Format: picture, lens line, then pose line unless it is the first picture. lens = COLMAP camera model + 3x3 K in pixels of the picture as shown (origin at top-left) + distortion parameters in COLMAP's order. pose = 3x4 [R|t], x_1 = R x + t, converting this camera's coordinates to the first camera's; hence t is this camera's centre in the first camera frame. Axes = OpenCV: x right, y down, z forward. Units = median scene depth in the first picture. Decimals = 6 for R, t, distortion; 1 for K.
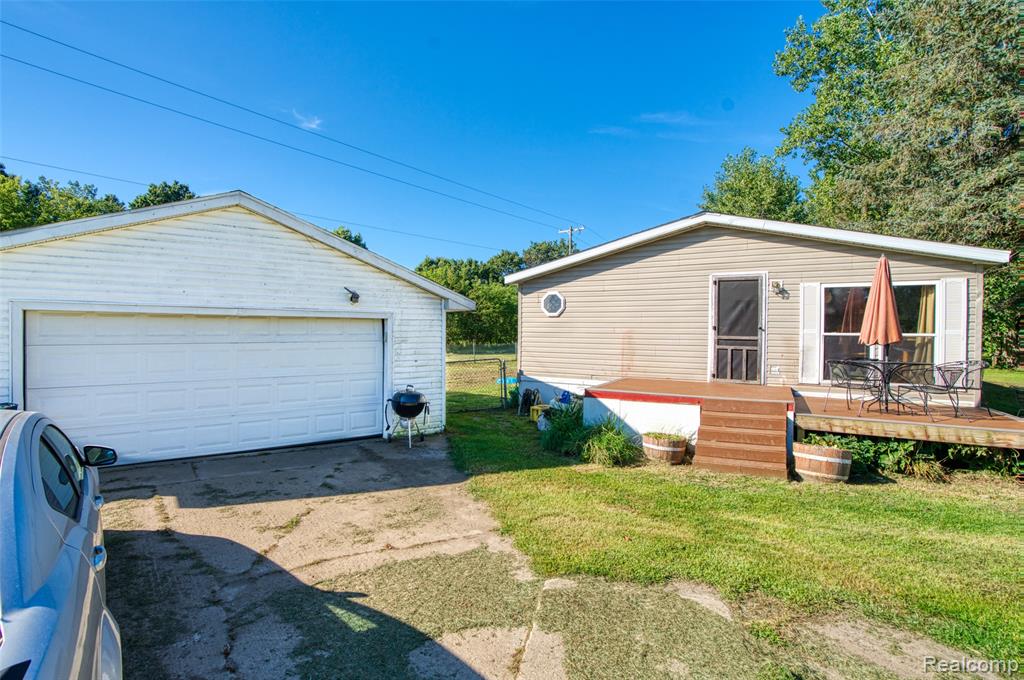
lens RADIAL K [[505.7, 0, 508.0], [0, 505.7, 342.9], [0, 0, 1]] dist [-0.036227, 0.000768]
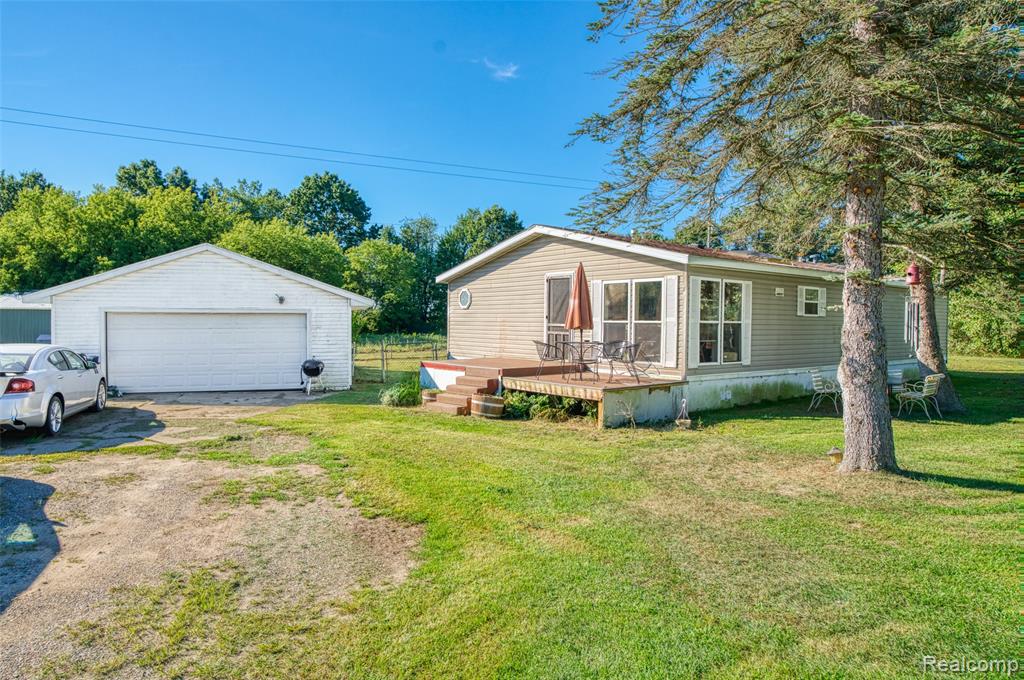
lens RADIAL K [[637.5, 0, 514.7], [0, 637.5, 338.2], [0, 0, 1]] dist [-0.029743, -0.000242]
pose [[0.938630, 0.004753, -0.344892, 1.024036], [-0.002761, 0.999977, 0.006267, 0.014415], [0.344914, -0.004930, 0.938621, -0.593226]]
